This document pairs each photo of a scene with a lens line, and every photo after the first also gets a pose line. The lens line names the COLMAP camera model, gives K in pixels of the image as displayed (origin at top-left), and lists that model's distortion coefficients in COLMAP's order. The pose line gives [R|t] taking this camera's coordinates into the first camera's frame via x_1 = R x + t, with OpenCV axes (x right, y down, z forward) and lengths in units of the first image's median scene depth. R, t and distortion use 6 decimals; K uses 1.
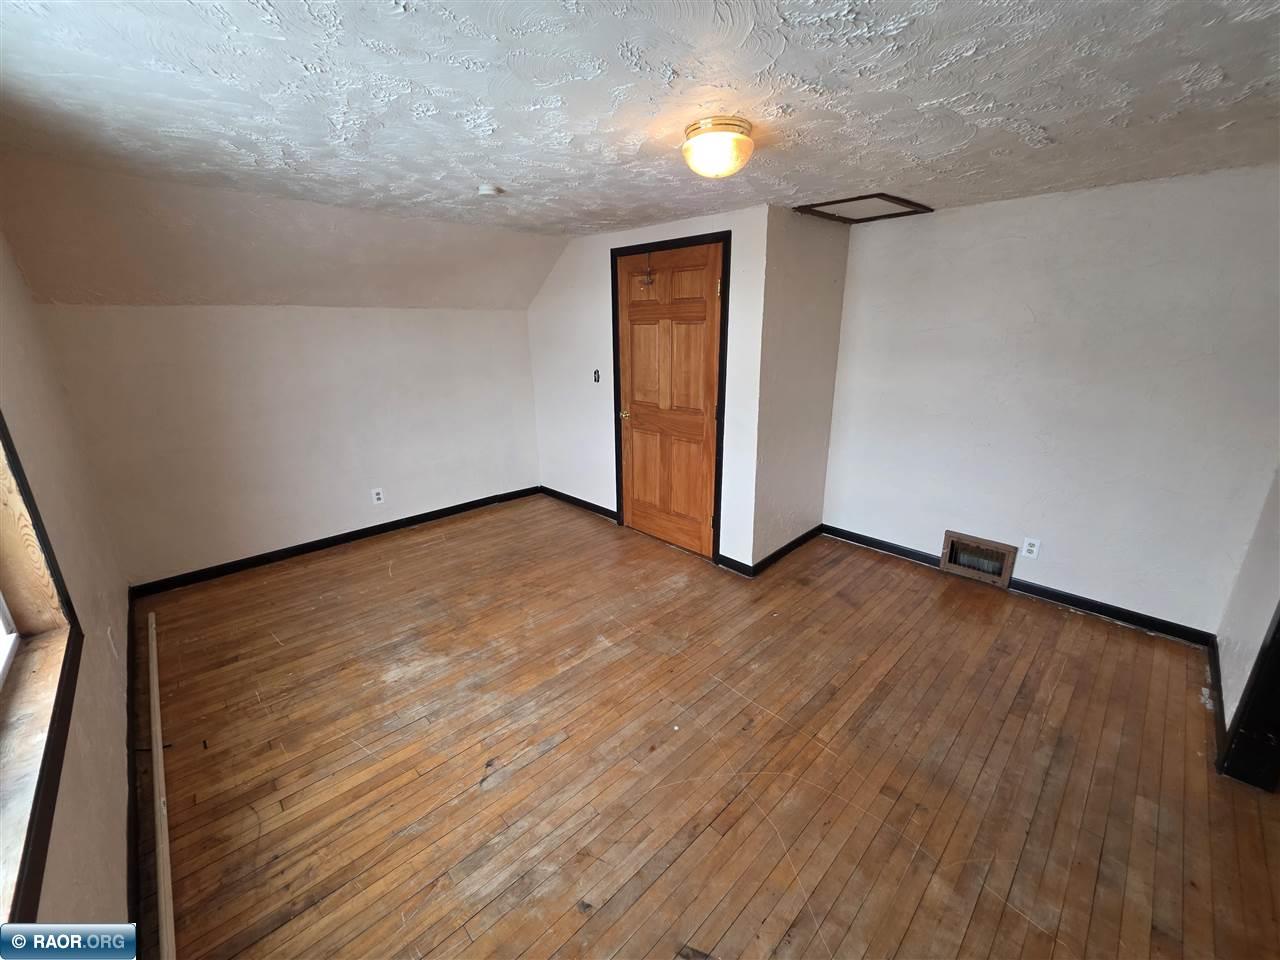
lens RADIAL K [[507.7, 0, 640.4], [0, 507.7, 478.2], [0, 0, 1]] dist [0.000760, -0.000011]
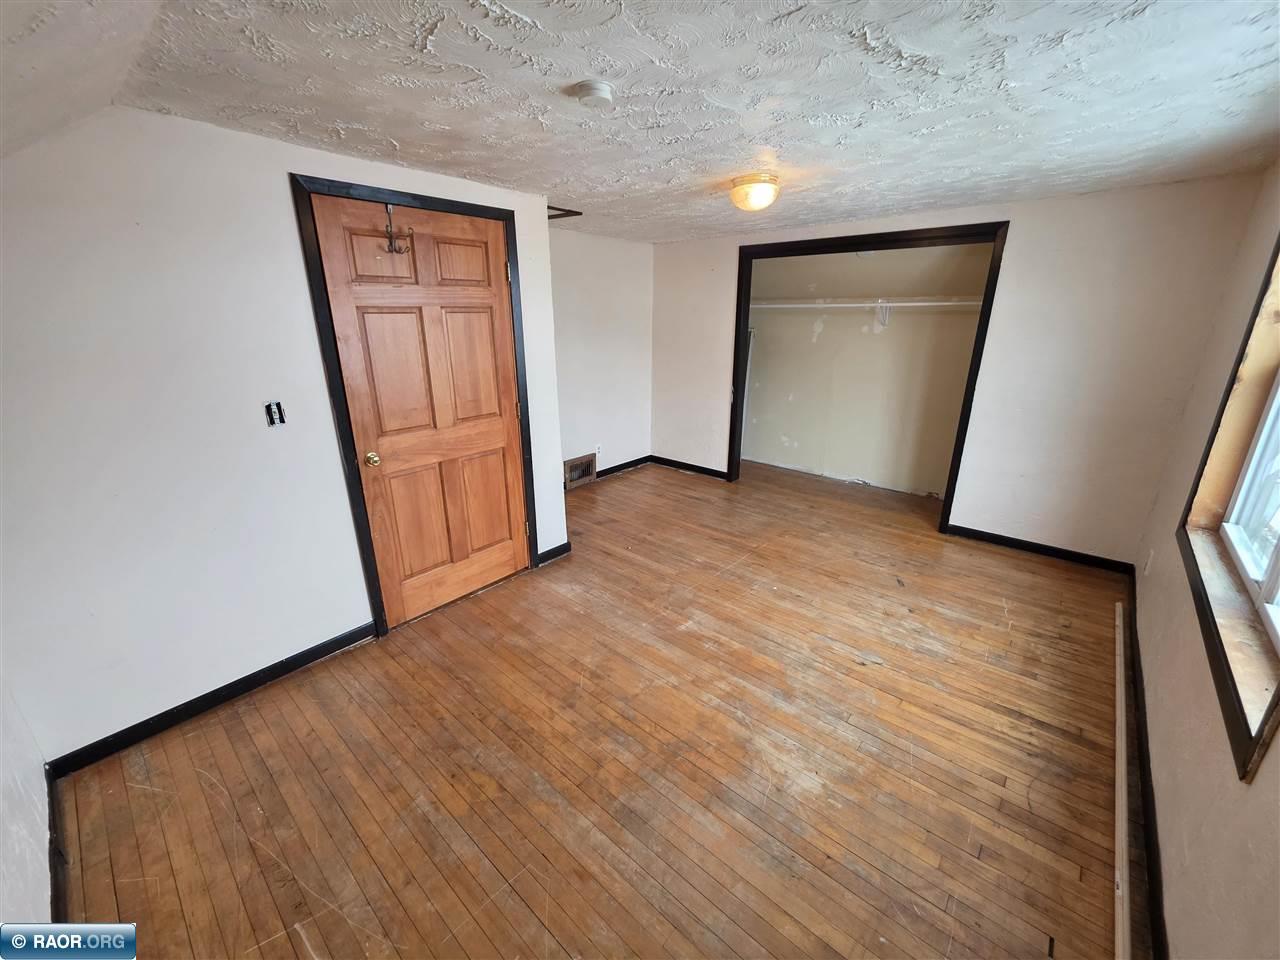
lens RADIAL K [[507.7, 0, 635.5], [0, 507.7, 482.0], [0, 0, 1]] dist [0.000760, -0.000011]
pose [[-0.075387, -0.312112, 0.947050, -0.949869], [0.293792, 0.900642, 0.320204, -0.298560], [-0.952892, 0.302375, 0.023799, 0.997421]]
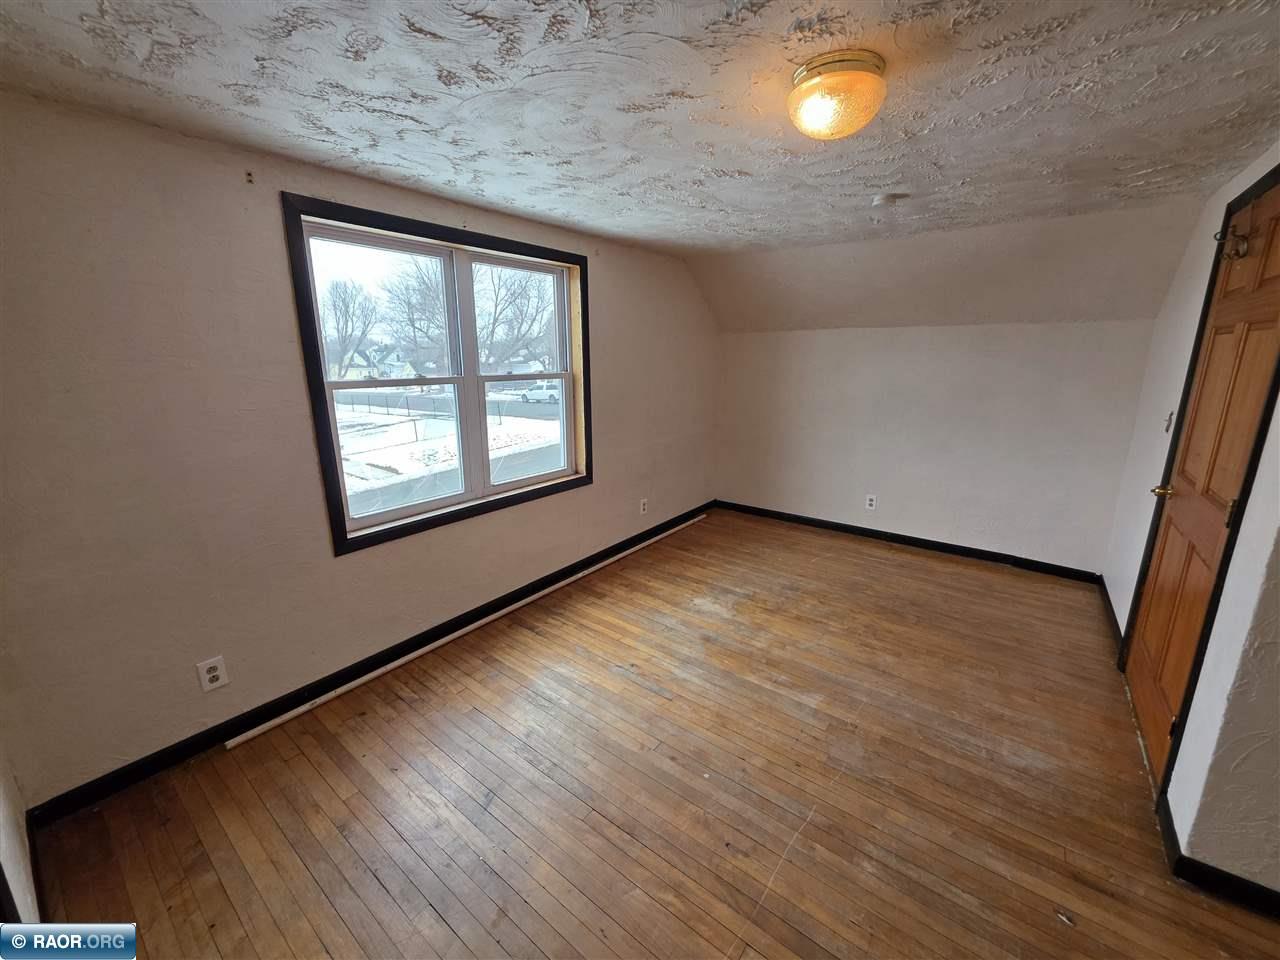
lens RADIAL K [[507.7, 0, 639.6], [0, 507.7, 476.9], [0, 0, 1]] dist [0.000760, -0.000011]
pose [[0.146620, 0.236967, -0.960390, 0.629720], [-0.285264, 0.939765, 0.188327, -0.113578], [0.947168, 0.246352, 0.205386, 0.452649]]
